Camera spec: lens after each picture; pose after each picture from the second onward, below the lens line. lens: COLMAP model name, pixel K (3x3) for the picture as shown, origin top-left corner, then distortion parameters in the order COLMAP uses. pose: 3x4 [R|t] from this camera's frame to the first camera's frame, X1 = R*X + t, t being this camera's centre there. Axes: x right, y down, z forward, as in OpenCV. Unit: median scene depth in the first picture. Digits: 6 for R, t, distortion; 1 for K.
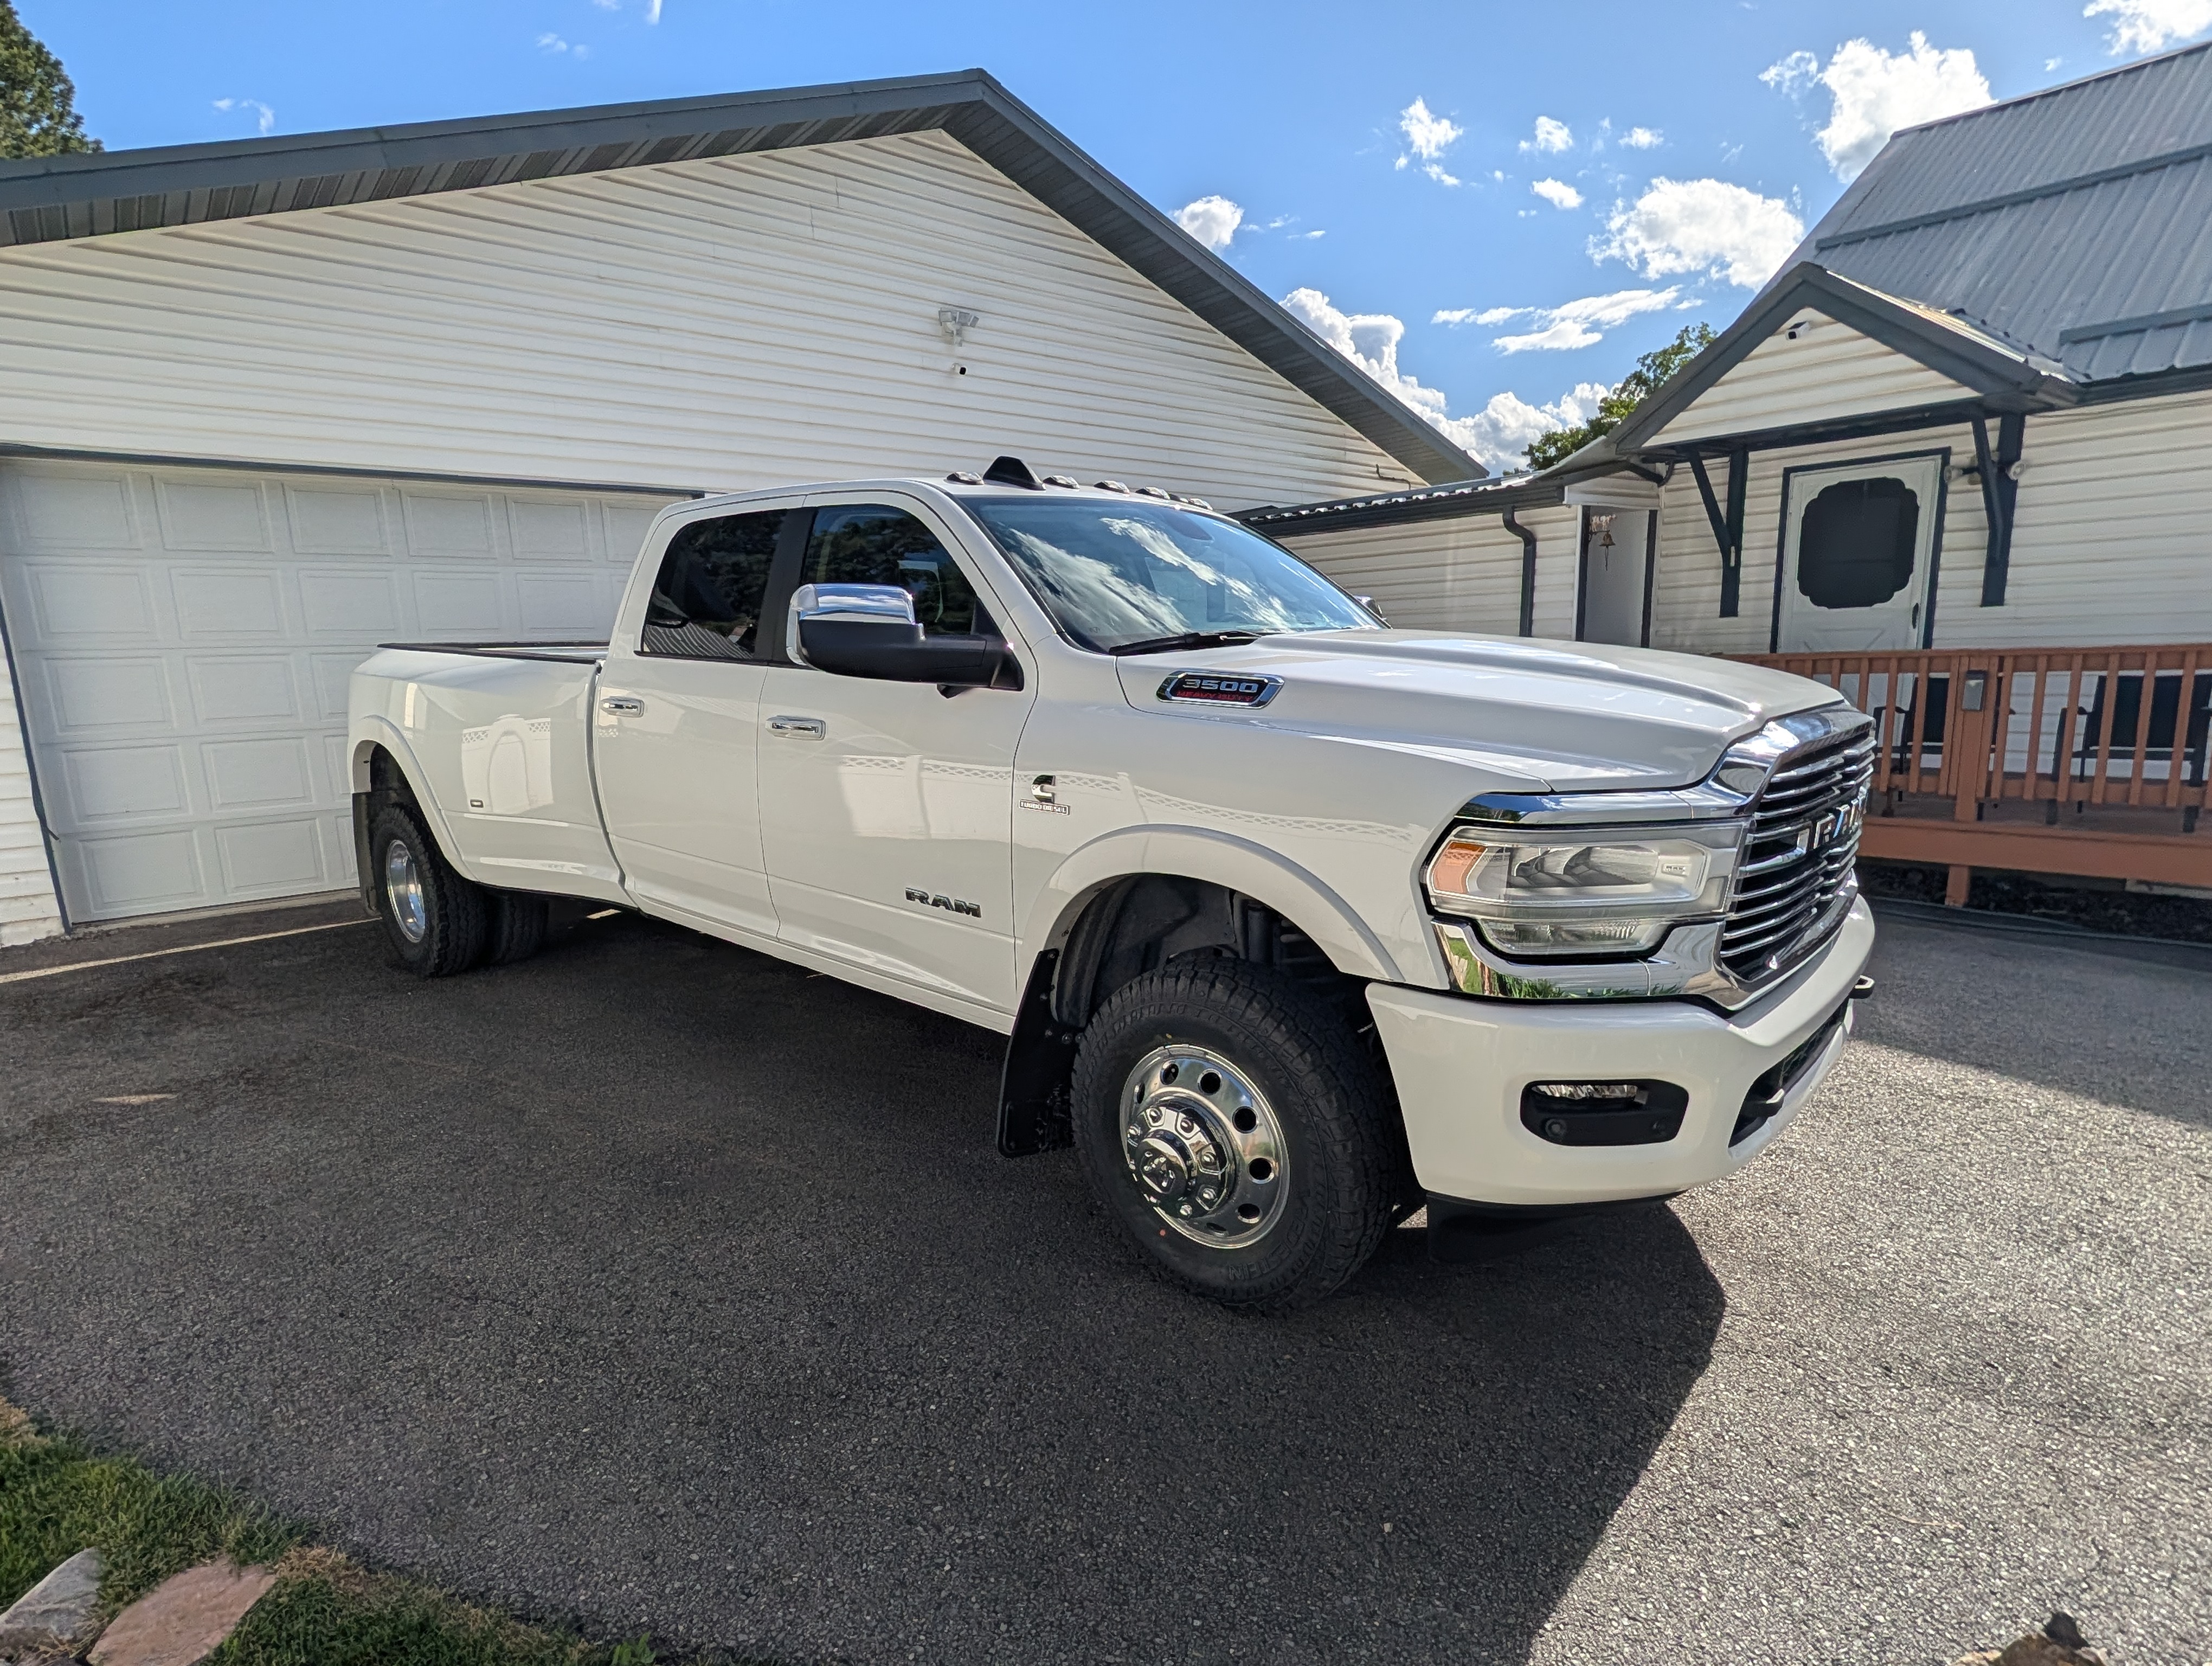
lens RADIAL K [[1175.5, 0, 1110.8], [0, 1175.5, 830.0], [0, 0, 1]] dist [-0.004522, 0.002045]
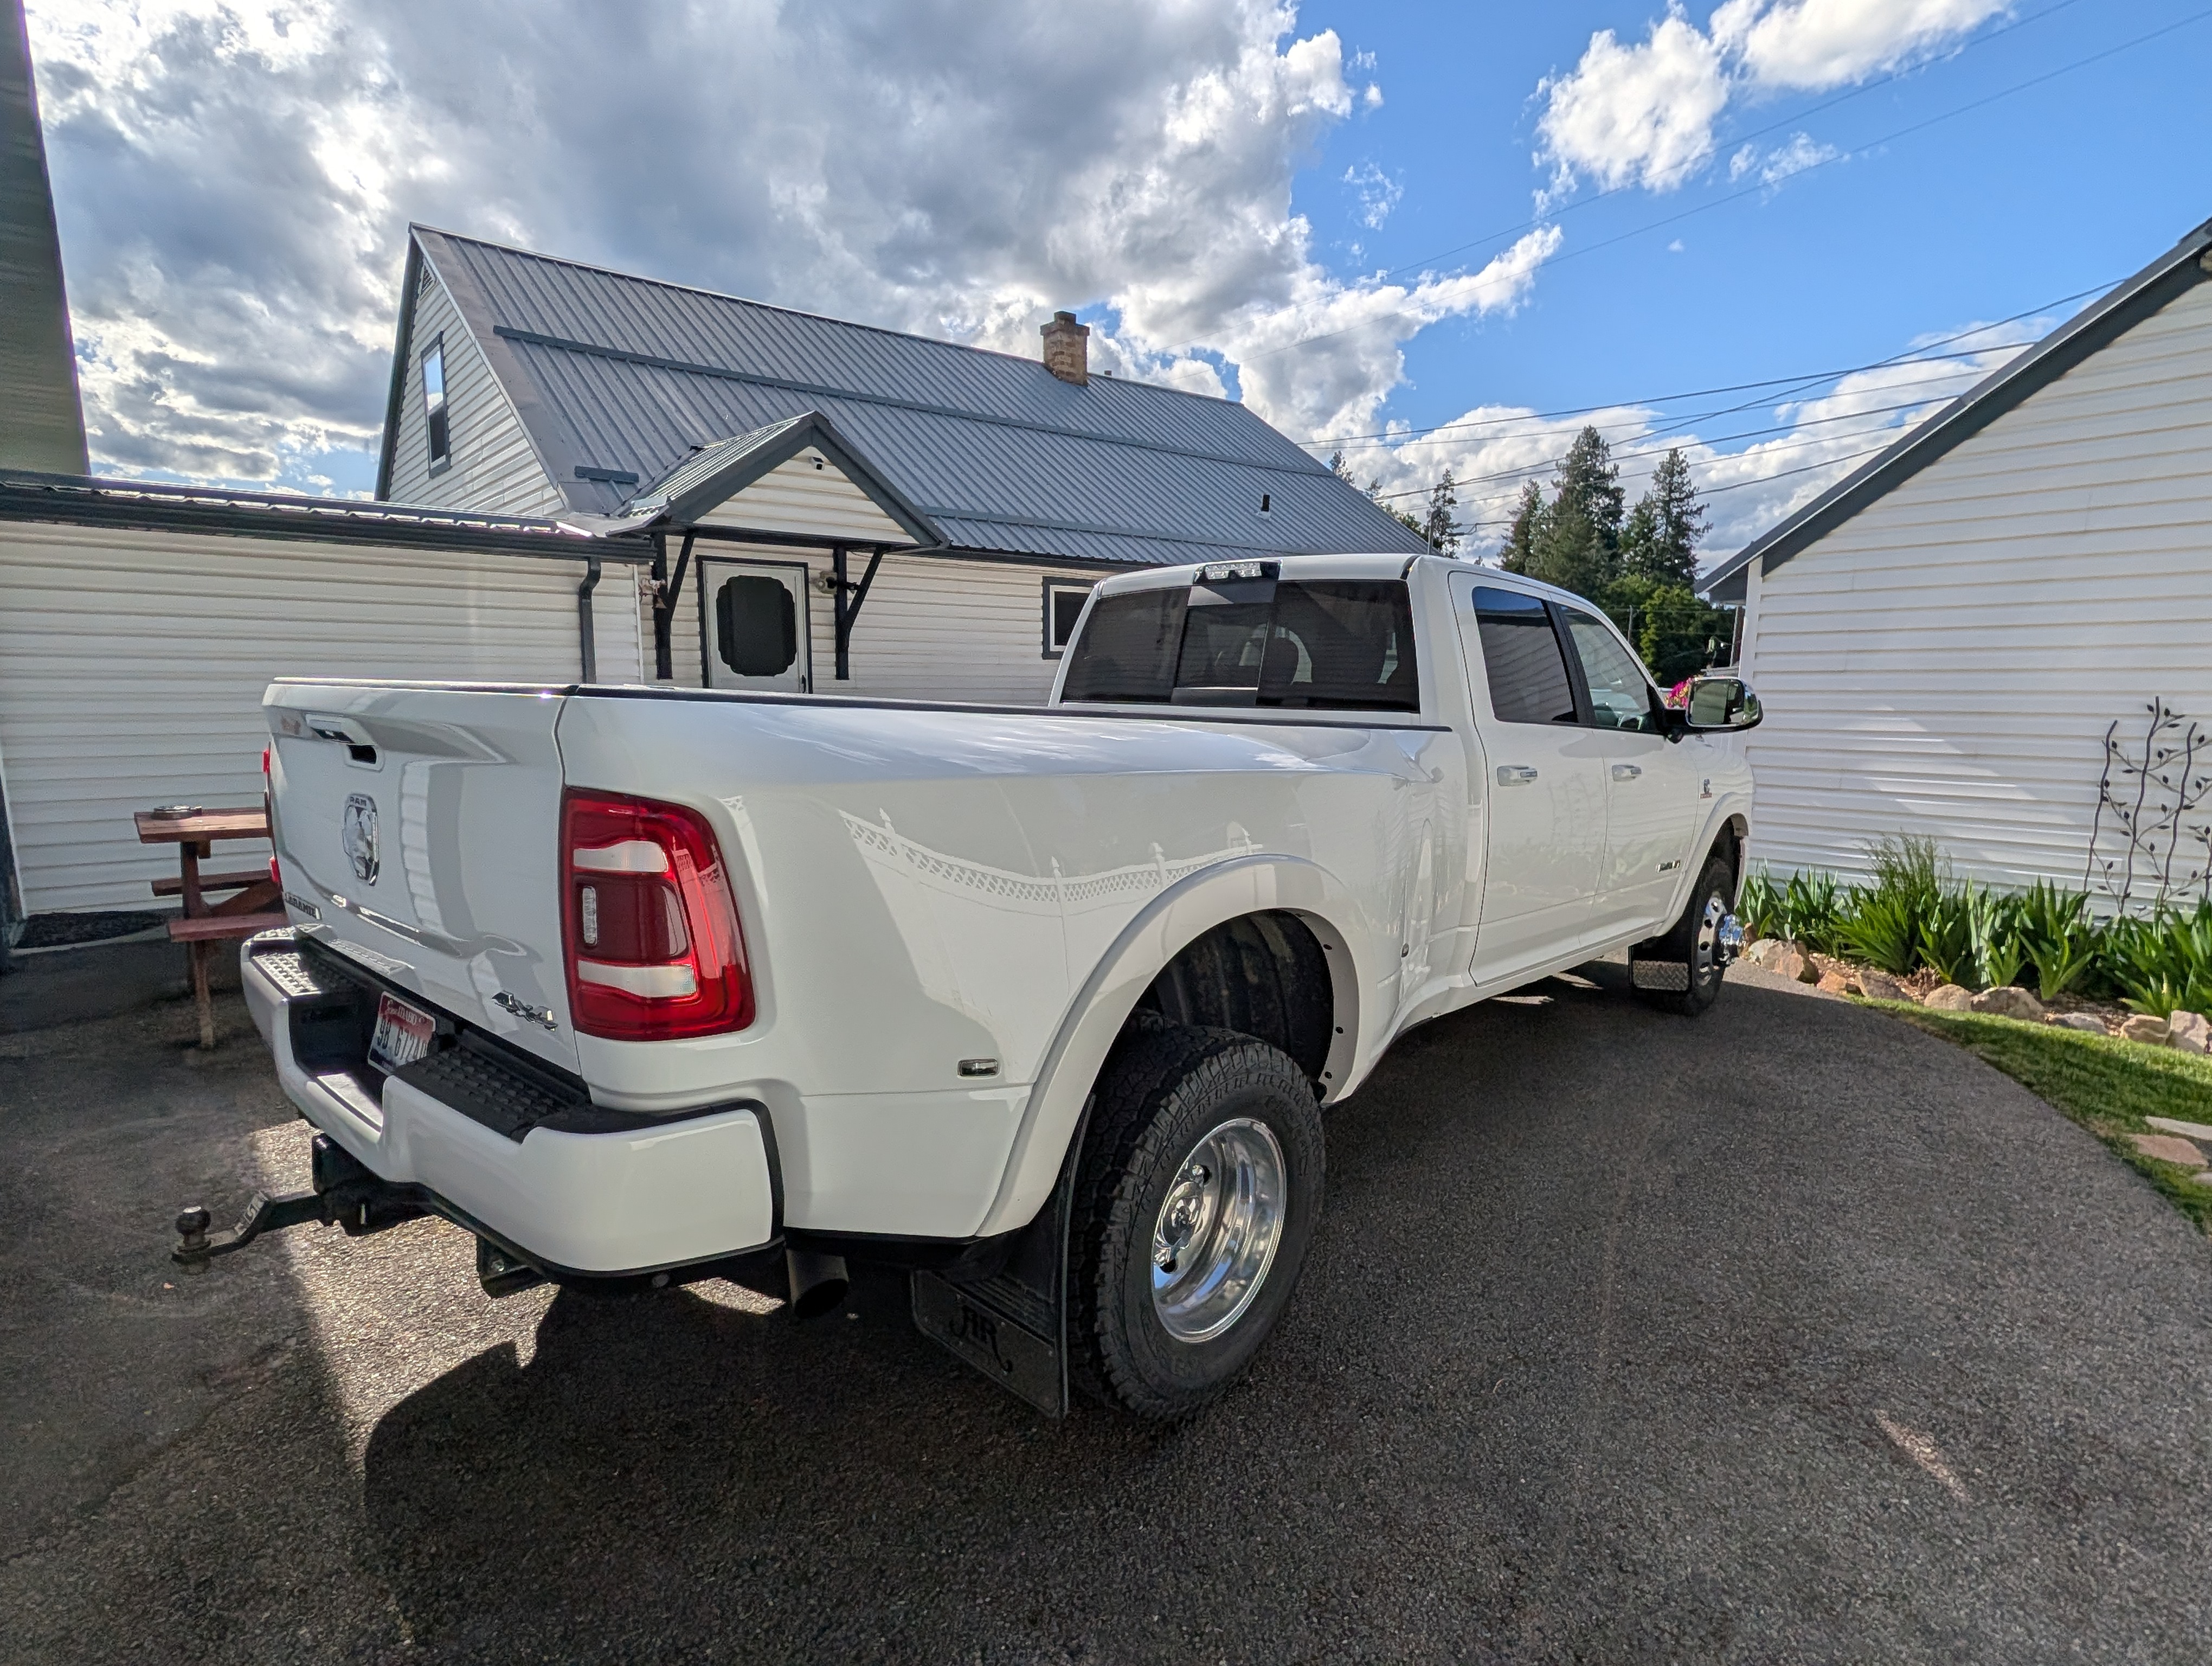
lens RADIAL K [[1175.5, 0, 1111.8], [0, 1175.5, 836.3], [0, 0, 1]] dist [-0.004522, 0.002045]
pose [[0.002199, -0.104853, 0.994485, -0.684829], [0.142588, 0.984359, 0.103470, -0.101829], [-0.989780, 0.141574, 0.017116, 0.662698]]
